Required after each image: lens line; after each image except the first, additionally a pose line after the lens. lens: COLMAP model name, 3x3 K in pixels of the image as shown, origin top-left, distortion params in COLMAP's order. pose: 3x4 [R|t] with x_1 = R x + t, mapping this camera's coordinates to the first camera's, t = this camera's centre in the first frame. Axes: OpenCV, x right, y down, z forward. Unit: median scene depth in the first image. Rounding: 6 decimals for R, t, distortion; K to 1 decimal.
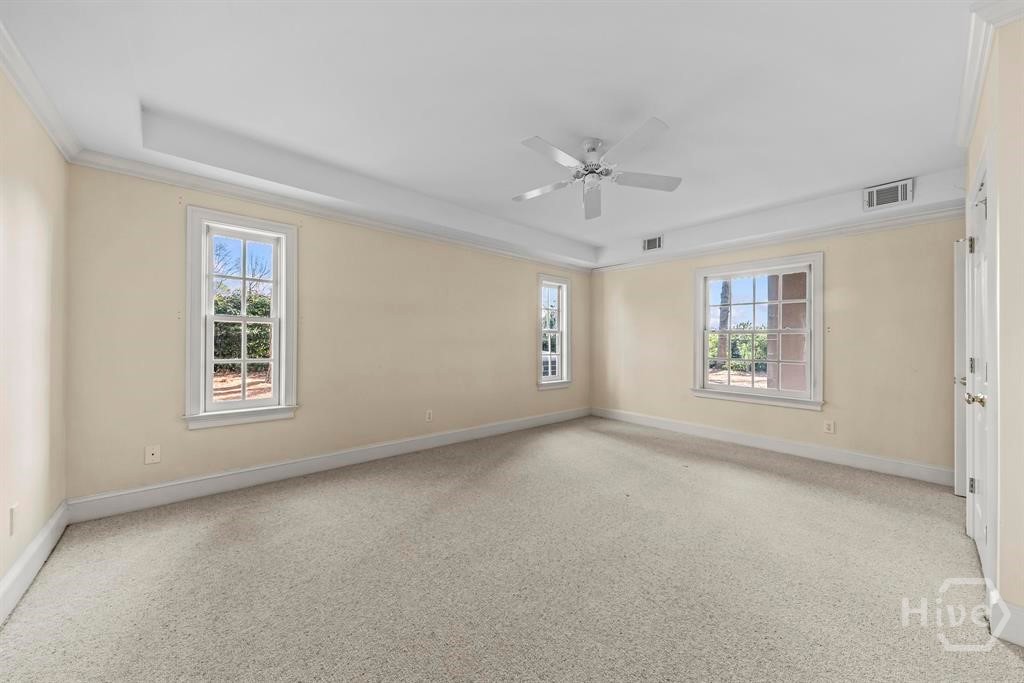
lens RADIAL K [[364.0, 0, 512.6], [0, 364.0, 339.6], [0, 0, 1]] dist [-0.000994, -0.000333]
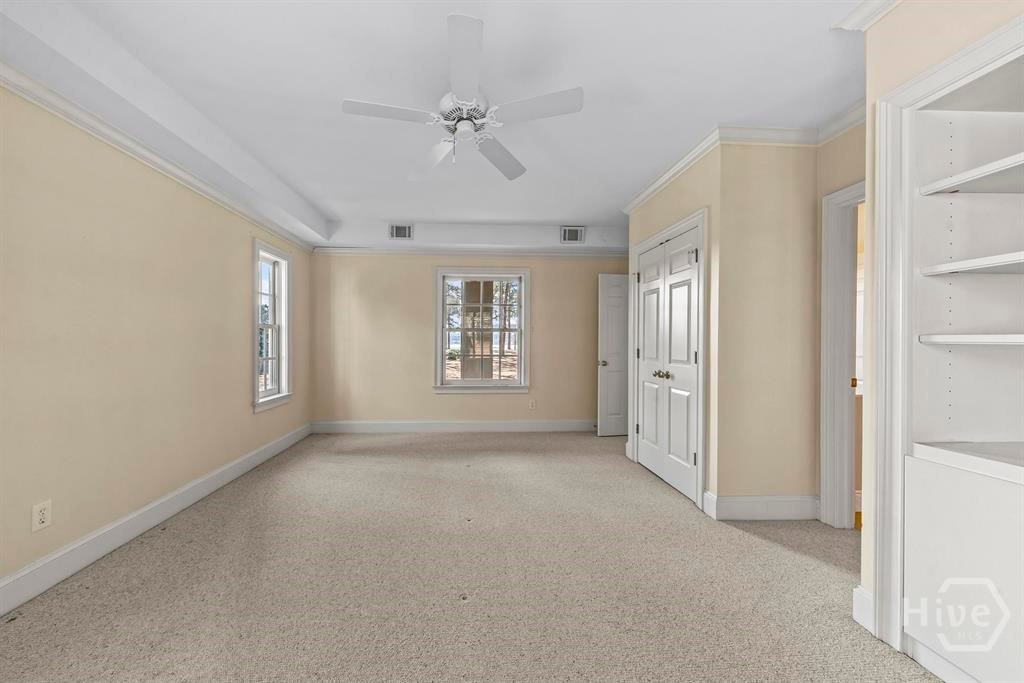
lens RADIAL K [[364.0, 0, 509.0], [0, 364.0, 338.9], [0, 0, 1]] dist [-0.000994, -0.000333]
pose [[0.618274, -0.004825, 0.785948, -0.164961], [0.000605, 0.999984, 0.005663, -0.000359], [-0.785962, -0.003026, 0.618267, 0.225036]]
